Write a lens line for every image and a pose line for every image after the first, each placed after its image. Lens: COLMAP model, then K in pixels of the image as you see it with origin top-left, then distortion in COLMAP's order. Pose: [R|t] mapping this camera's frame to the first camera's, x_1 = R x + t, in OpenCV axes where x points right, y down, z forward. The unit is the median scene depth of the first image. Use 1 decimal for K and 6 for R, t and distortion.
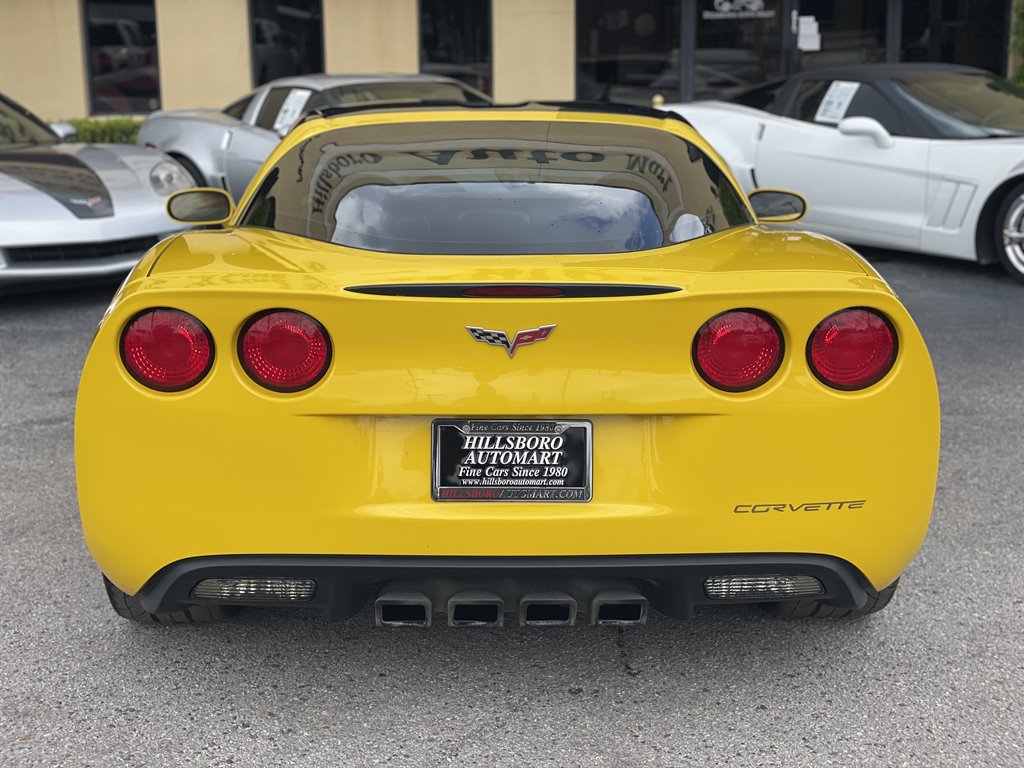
lens RADIAL K [[1518.5, 0, 495.6], [0, 1518.5, 370.5], [0, 0, 1]] dist [0.204037, -0.615640]
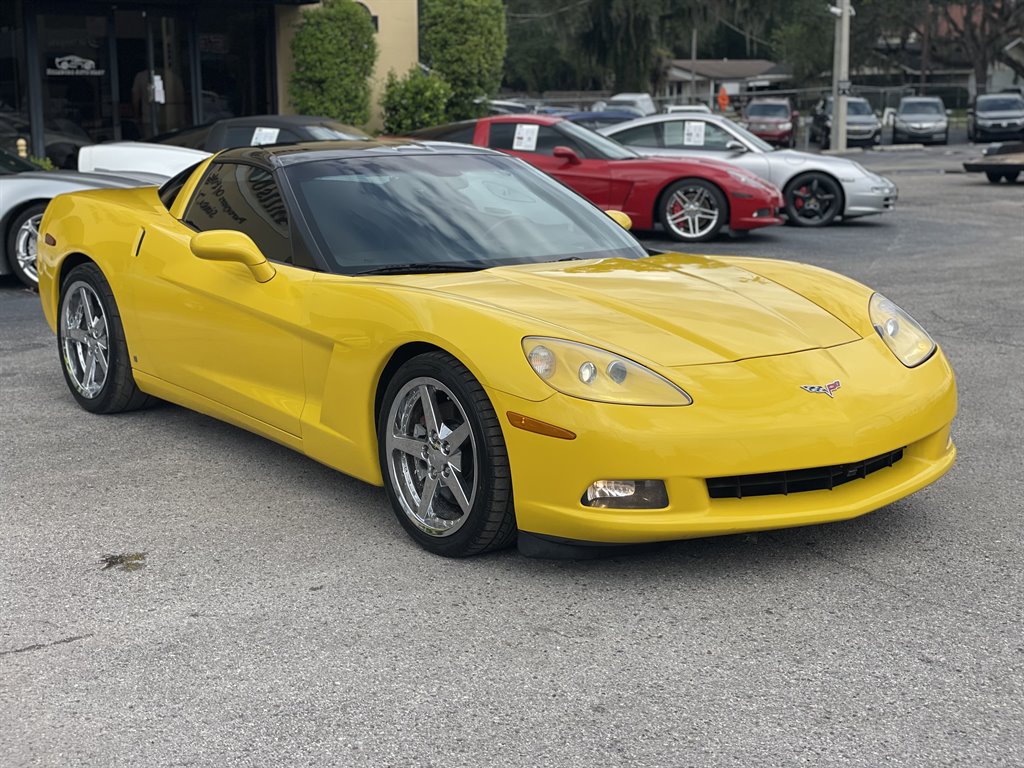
lens RADIAL K [[1520.4, 0, 505.0], [0, 1520.4, 363.7], [0, 0, 1]] dist [0.219480, -0.688331]
pose [[0.796845, -0.095719, 0.596553, -1.367858], [0.118214, 0.992987, 0.001425, 0.133539], [-0.592506, 0.069386, 0.802572, -0.626090]]
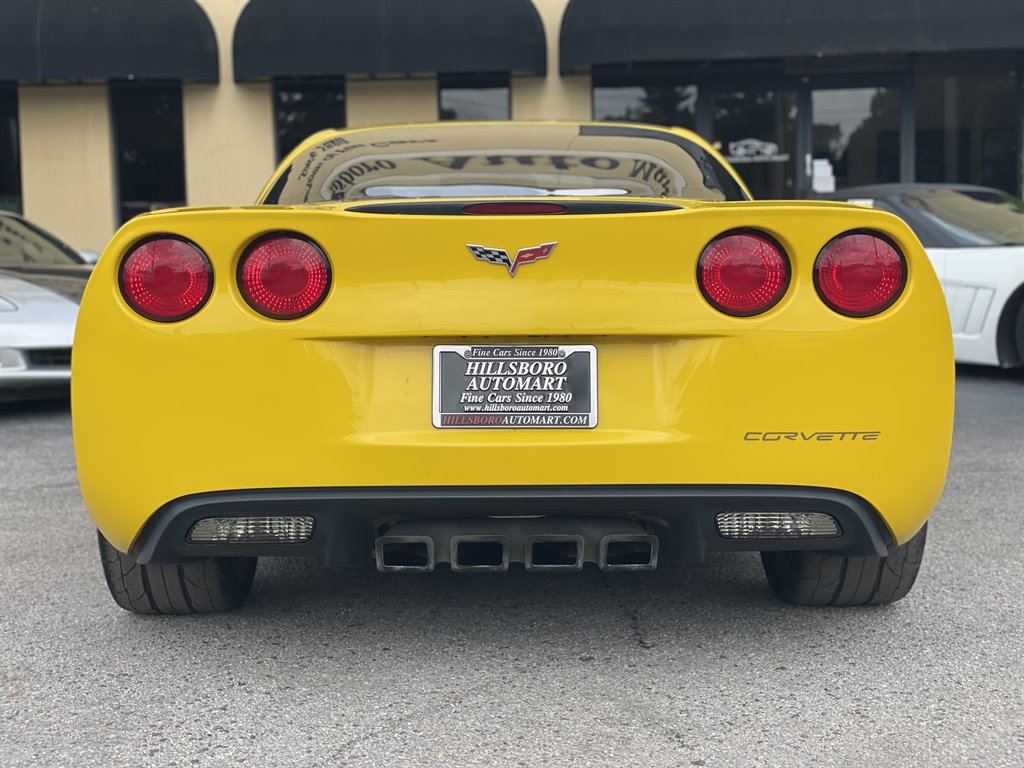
lens RADIAL K [[1518.5, 0, 495.6], [0, 1518.5, 370.5], [0, 0, 1]] dist [0.204037, -0.615640]
pose [[0.999800, -0.009805, -0.017445, 0.014645], [0.007482, 0.991672, -0.128570, 0.163810], [0.018560, 0.128414, 0.991547, 0.027613]]
